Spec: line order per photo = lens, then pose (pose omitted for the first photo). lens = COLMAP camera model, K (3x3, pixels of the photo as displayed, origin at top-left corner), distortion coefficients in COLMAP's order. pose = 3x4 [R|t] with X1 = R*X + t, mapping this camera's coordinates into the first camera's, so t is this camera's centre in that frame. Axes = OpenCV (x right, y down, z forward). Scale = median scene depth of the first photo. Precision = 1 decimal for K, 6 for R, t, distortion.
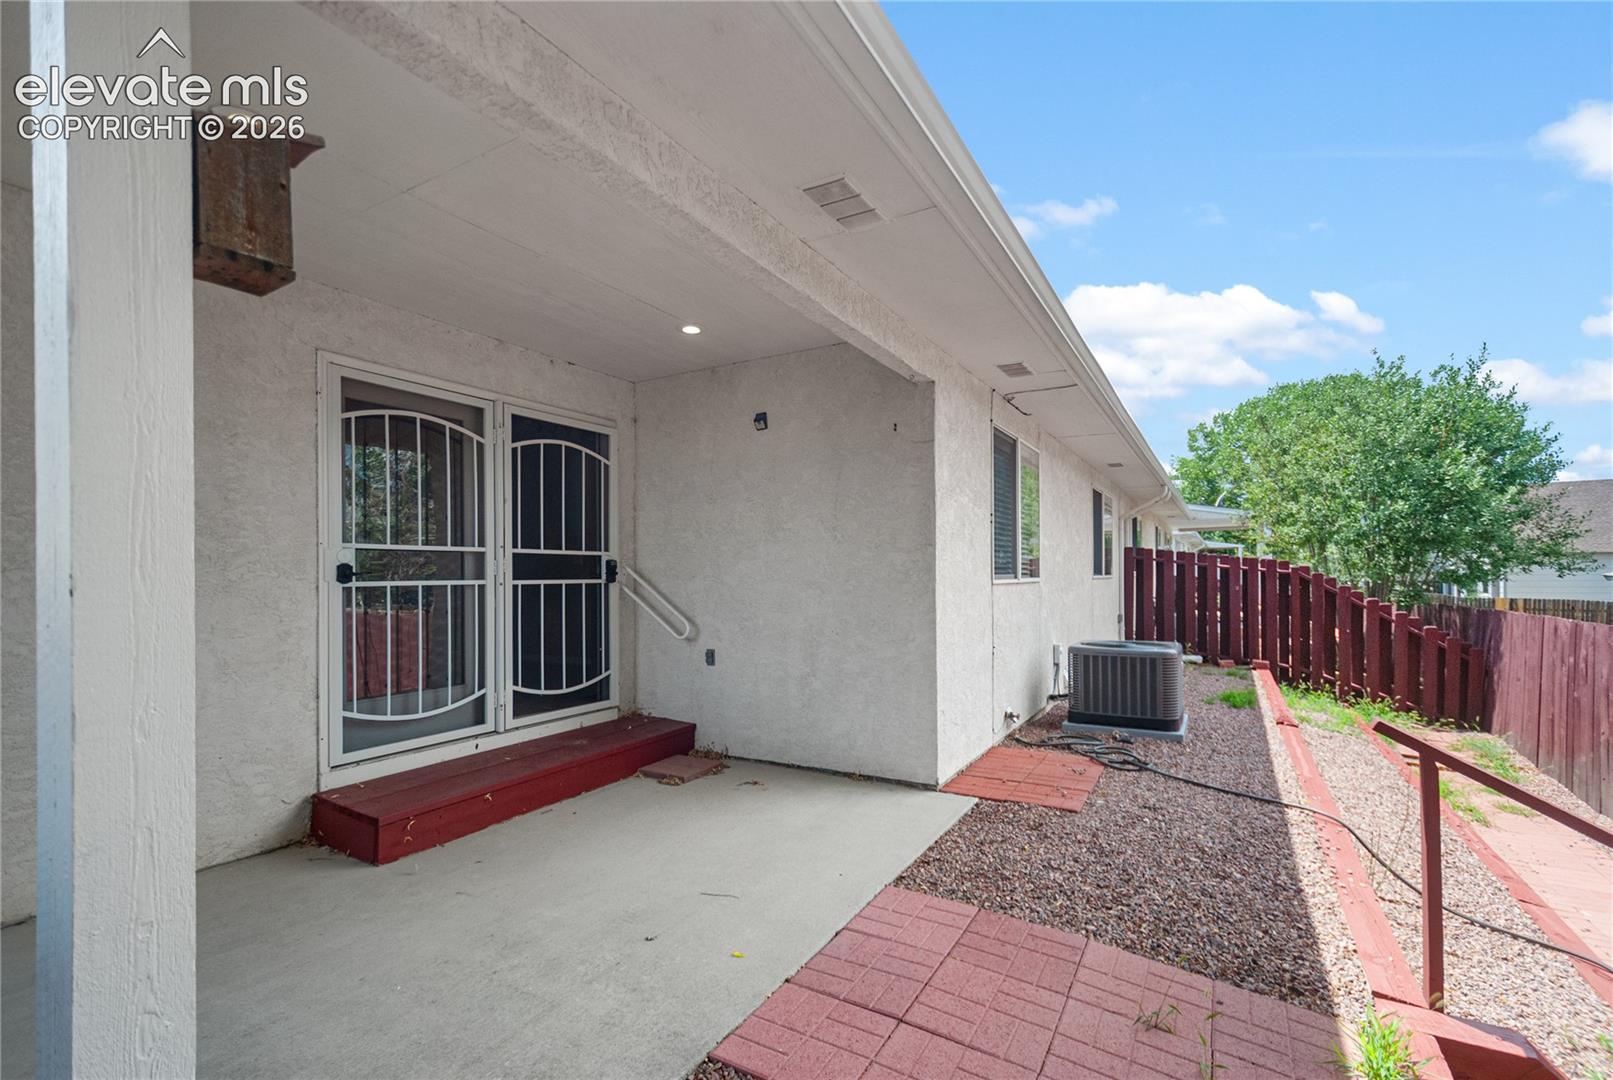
lens RADIAL K [[693.4, 0, 804.8], [0, 693.4, 595.2], [0, 0, 1]] dist [0.019094, 0.000120]
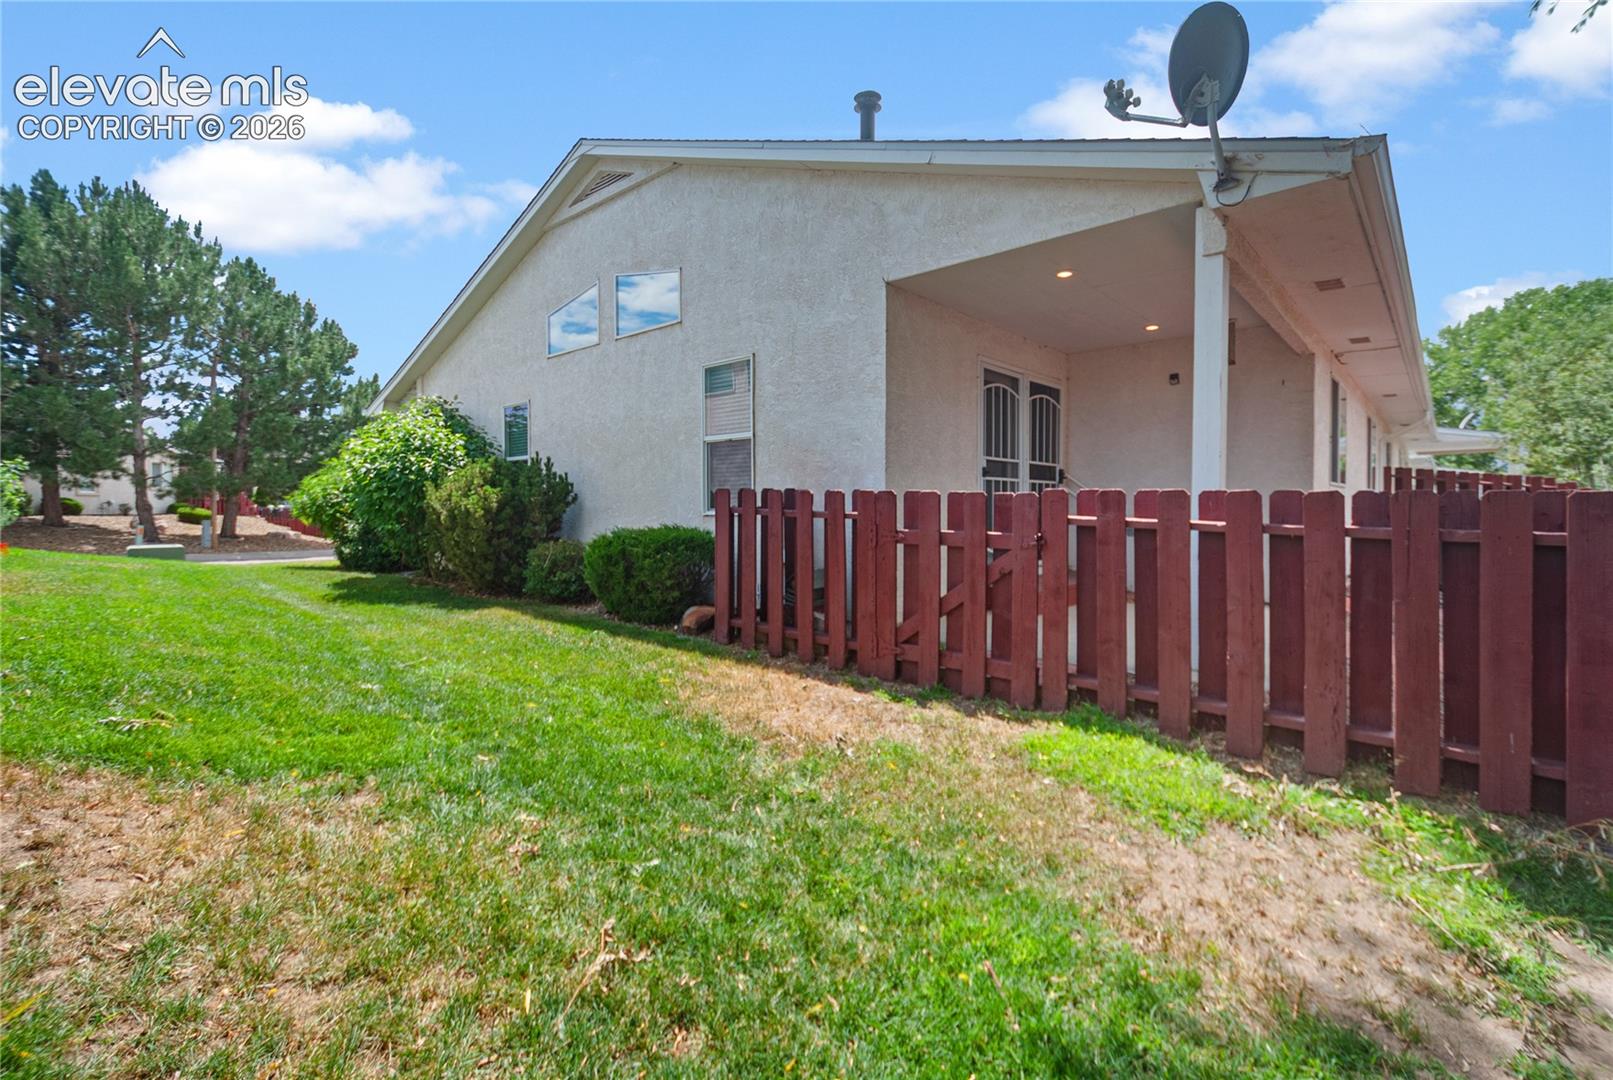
lens RADIAL K [[710.7, 0, 806.5], [0, 710.7, 540.0], [0, 0, 1]] dist [0.000760, 0.000195]
pose [[0.982134, 0.010841, -0.187868, -0.254247], [-0.007987, 0.999841, 0.015946, 0.041113], [0.188011, -0.014161, 0.982065, -0.324180]]
